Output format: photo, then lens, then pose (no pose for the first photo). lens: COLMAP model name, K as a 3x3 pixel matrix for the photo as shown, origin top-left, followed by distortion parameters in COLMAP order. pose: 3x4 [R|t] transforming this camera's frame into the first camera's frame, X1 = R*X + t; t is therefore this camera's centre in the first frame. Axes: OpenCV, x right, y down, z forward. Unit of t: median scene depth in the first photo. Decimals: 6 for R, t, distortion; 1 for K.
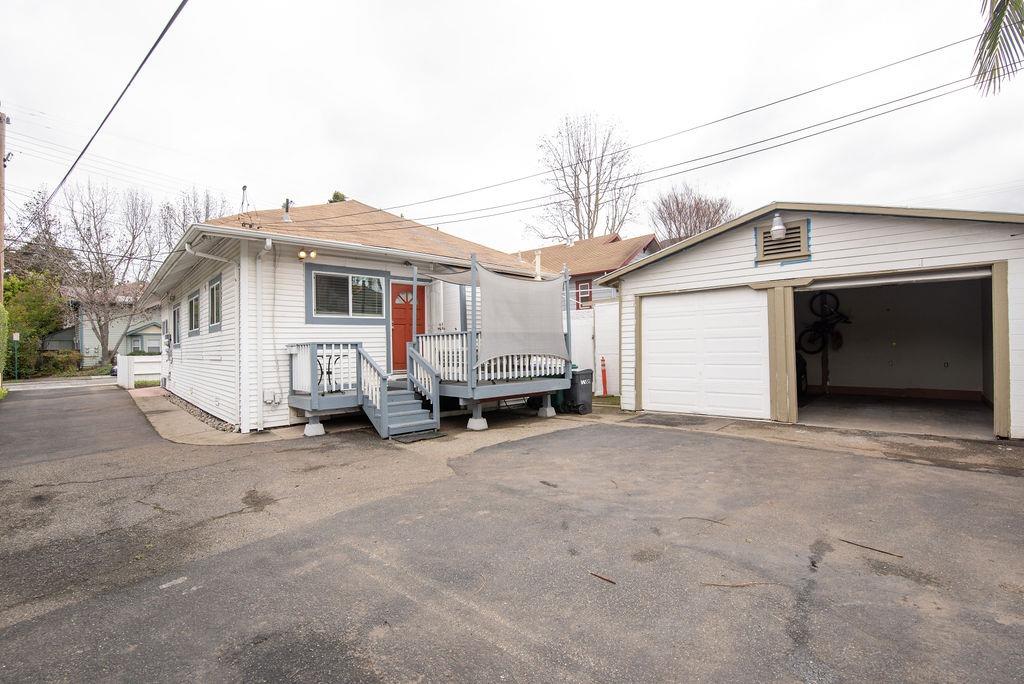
lens RADIAL K [[449.0, 0, 511.6], [0, 449.0, 339.7], [0, 0, 1]] dist [-0.010335, -0.003321]
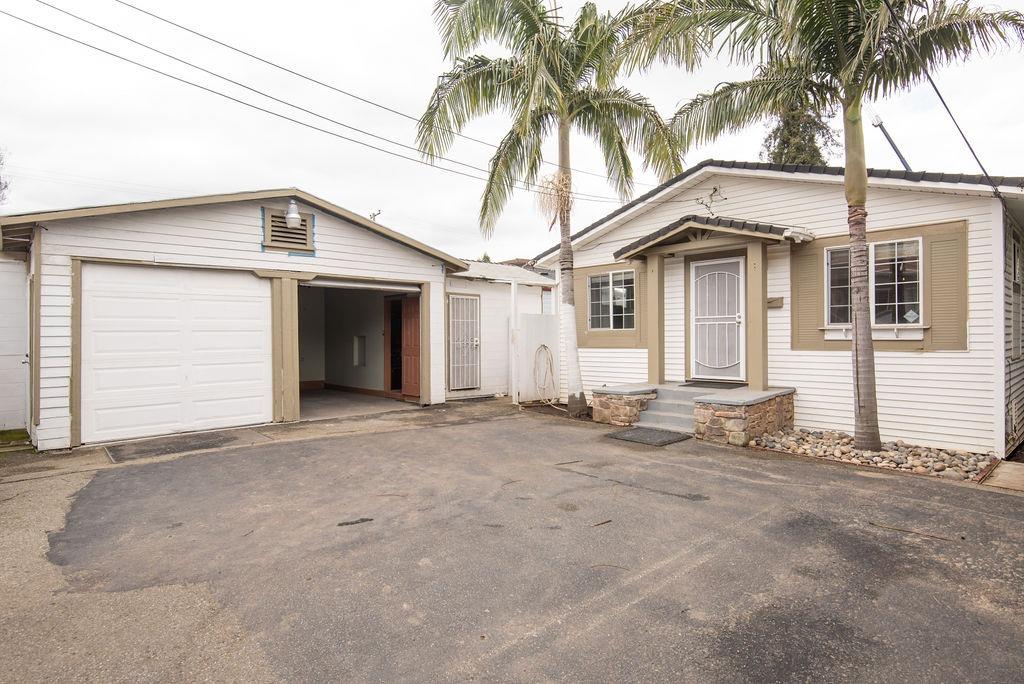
lens RADIAL K [[553.6, 0, 507.8], [0, 553.6, 338.9], [0, 0, 1]] dist [0.011227, -0.008645]
pose [[0.121055, 0.010033, 0.992595, -0.514536], [-0.007985, 0.999926, -0.009134, 0.016530], [-0.992614, -0.006820, 0.121127, 0.413246]]
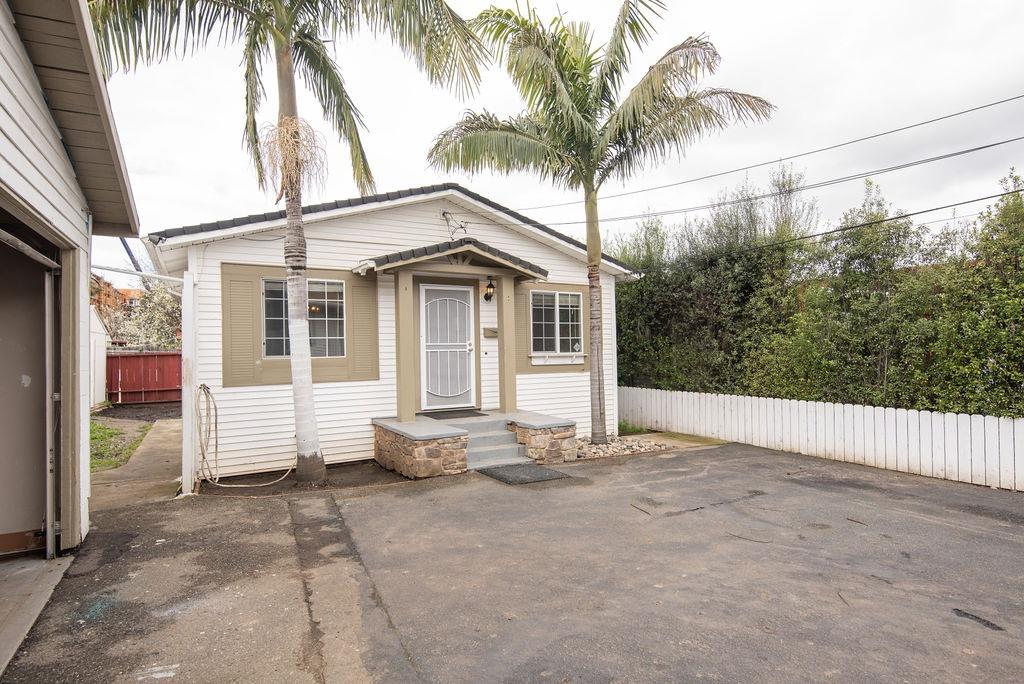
lens RADIAL K [[553.6, 0, 501.3], [0, 553.6, 342.4], [0, 0, 1]] dist [0.011227, -0.008645]
pose [[-0.941197, 0.032936, 0.336249, 0.256539], [0.023649, 0.999218, -0.031680, -0.010141], [-0.337029, -0.021865, -0.941240, 1.198939]]
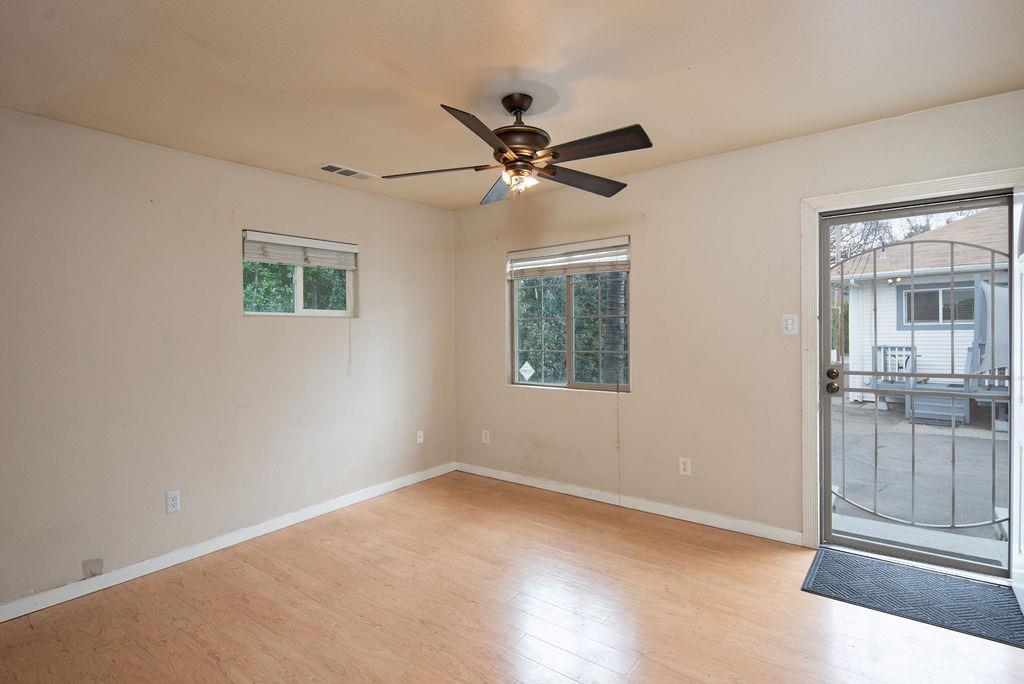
lens RADIAL K [[496.4, 0, 509.4], [0, 496.4, 340.5], [0, 0, 1]] dist [-0.008013, -0.000365]
pose [[0.010228, 0.033580, -0.999384, 1.193327], [0.027925, 0.999037, 0.033854, -0.102858], [0.999558, -0.028254, 0.009280, -0.228394]]
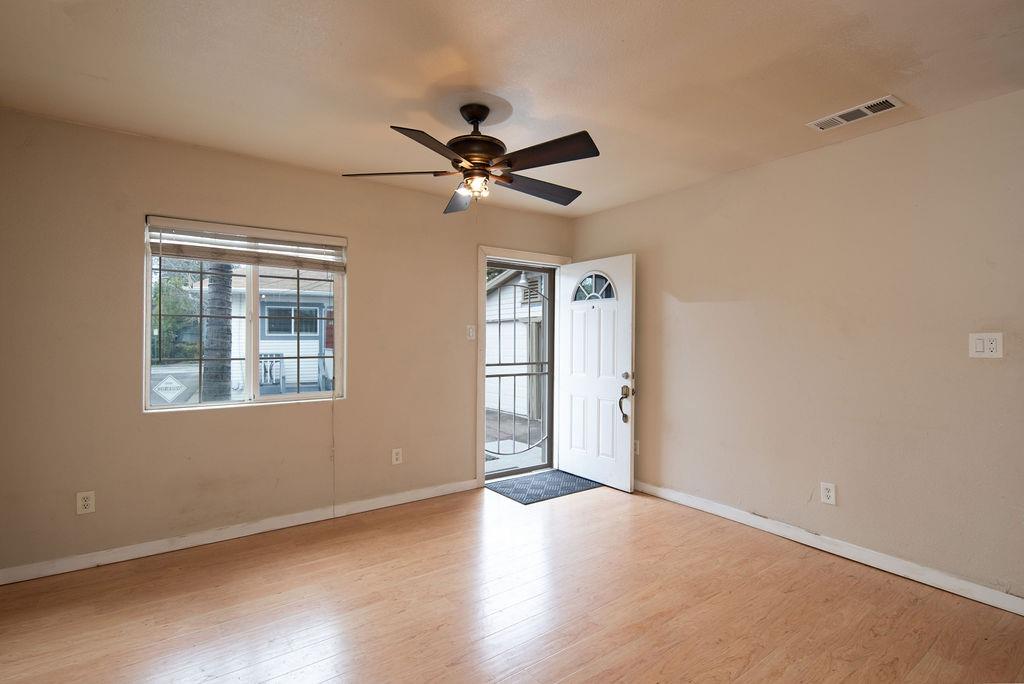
lens RADIAL K [[496.4, 0, 515.7], [0, 496.4, 340.5], [0, 0, 1]] dist [-0.008013, -0.000365]
pose [[0.965473, 0.021275, -0.259632, 0.993289], [-0.016108, 0.999628, 0.022011, -0.100036], [0.260004, -0.017069, 0.965457, -0.523841]]
